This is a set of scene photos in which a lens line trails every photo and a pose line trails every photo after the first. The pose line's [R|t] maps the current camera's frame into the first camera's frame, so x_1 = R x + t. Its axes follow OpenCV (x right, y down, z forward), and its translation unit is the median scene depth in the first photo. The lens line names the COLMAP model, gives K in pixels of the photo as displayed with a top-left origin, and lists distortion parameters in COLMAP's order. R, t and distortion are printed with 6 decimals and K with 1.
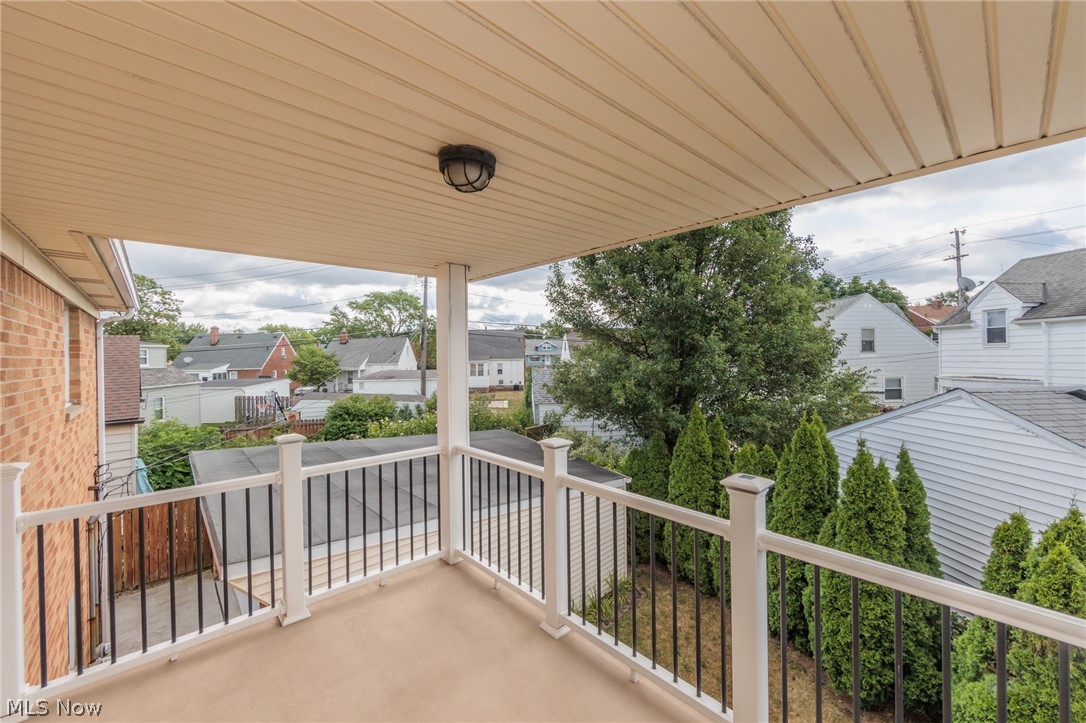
lens RADIAL K [[423.0, 0, 542.8], [0, 423.0, 358.8], [0, 0, 1]] dist [-0.002665, -0.000989]
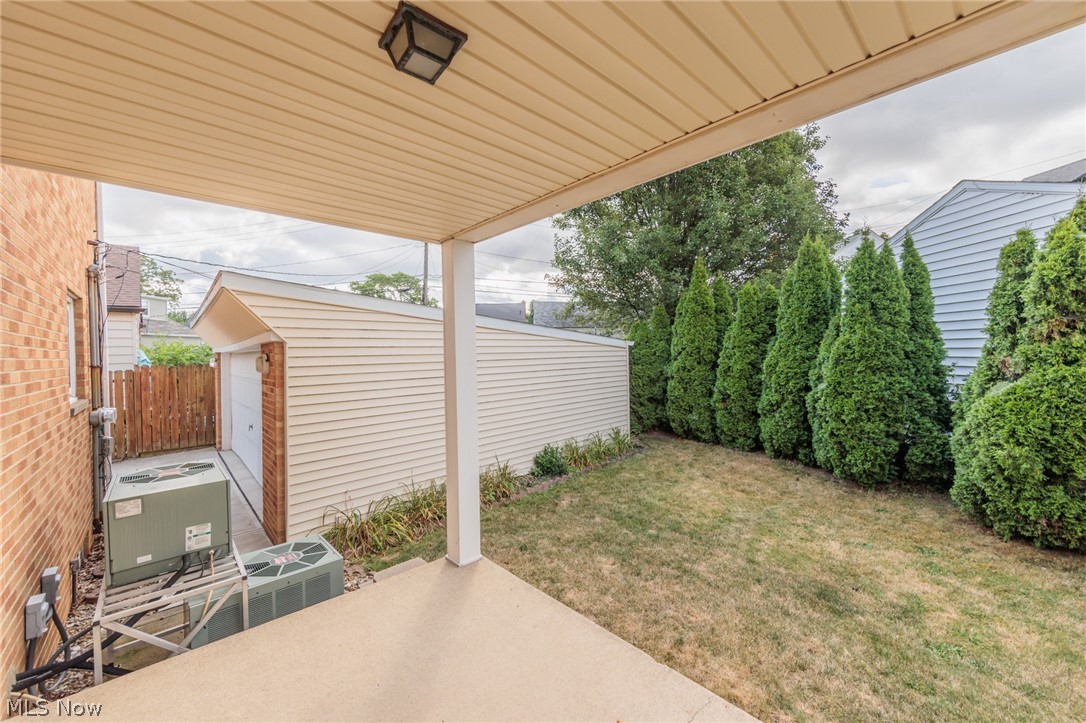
lens RADIAL K [[423.0, 0, 543.6], [0, 423.0, 361.2], [0, 0, 1]] dist [-0.002665, -0.000989]
pose [[0.999977, -0.006474, -0.001760, -0.001804], [0.006493, 0.999914, 0.011411, 0.438597], [0.001686, -0.011423, 0.999933, 0.002383]]
